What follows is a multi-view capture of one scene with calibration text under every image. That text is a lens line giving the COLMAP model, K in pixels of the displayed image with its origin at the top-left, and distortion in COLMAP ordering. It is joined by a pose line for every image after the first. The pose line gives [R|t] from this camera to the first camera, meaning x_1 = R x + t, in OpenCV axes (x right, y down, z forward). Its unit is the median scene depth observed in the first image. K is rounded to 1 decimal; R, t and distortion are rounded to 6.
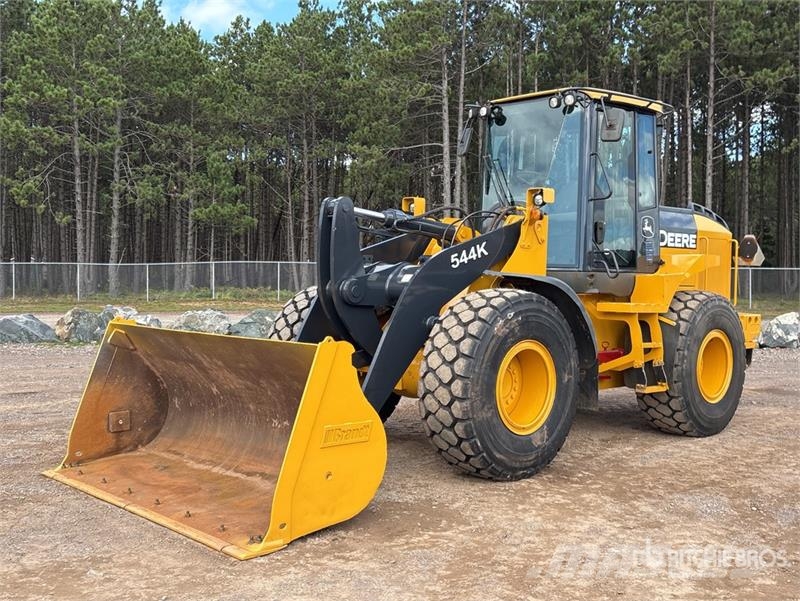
lens RADIAL K [[898.0, 0, 375.9], [0, 898.0, 284.7], [0, 0, 1]] dist [0.060420, -0.033634]
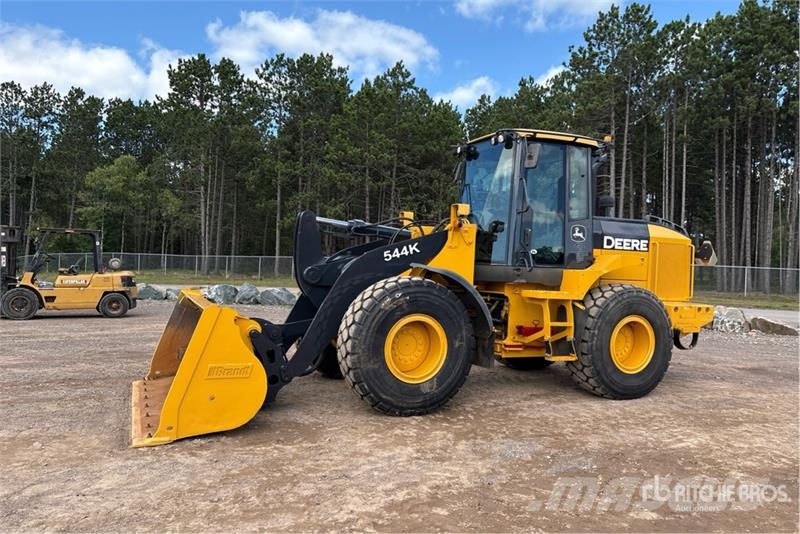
lens RADIAL K [[603.8, 0, 395.5], [0, 603.8, 264.9], [0, 0, 1]] dist [0.041380, -0.002680]
pose [[0.946347, 0.021494, -0.322436, 0.413425], [-0.027023, 0.999554, -0.012679, -0.000723], [0.322020, 0.020712, 0.946506, 0.114611]]
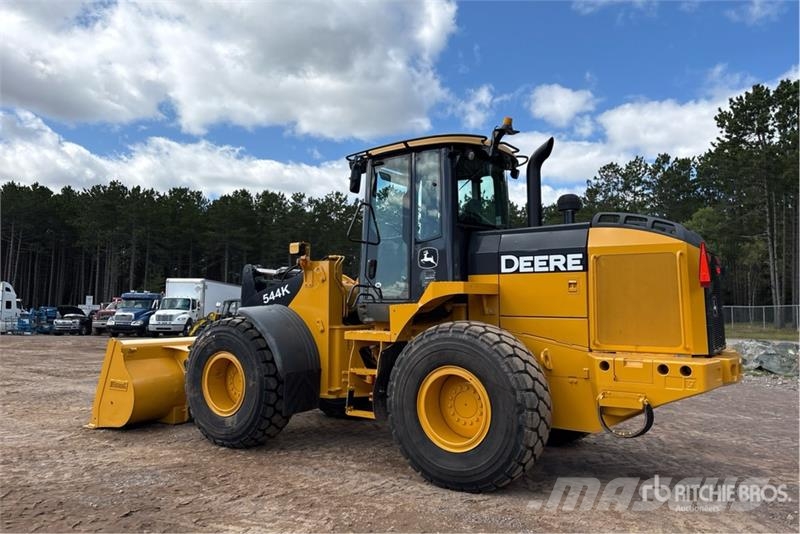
lens RADIAL K [[589.0, 0, 399.3], [0, 589.0, 243.2], [0, 0, 1]] dist [0.042917, -0.000941]
pose [[0.232543, -0.116613, -0.965570, 1.162004], [-0.006278, 0.992585, -0.121388, 0.000922], [0.972566, 0.034290, 0.230087, 1.008707]]
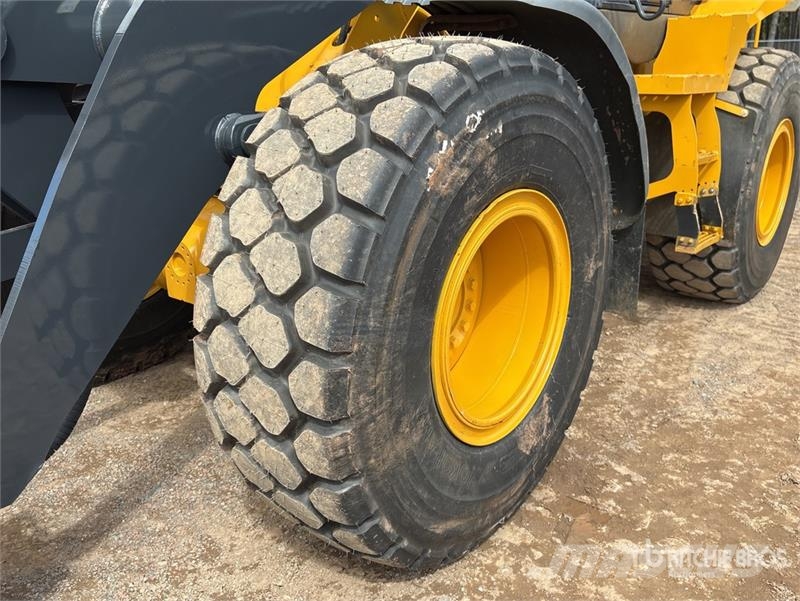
lens RADIAL K [[716.5, 0, 400.9], [0, 716.5, 305.0], [0, 0, 1]] dist [0.075724, -0.014648]
pose [[0.988480, -0.074057, 0.131994, 0.082077], [0.030653, 0.951995, 0.304573, 0.016838], [-0.148213, -0.297019, 0.943299, 0.703557]]
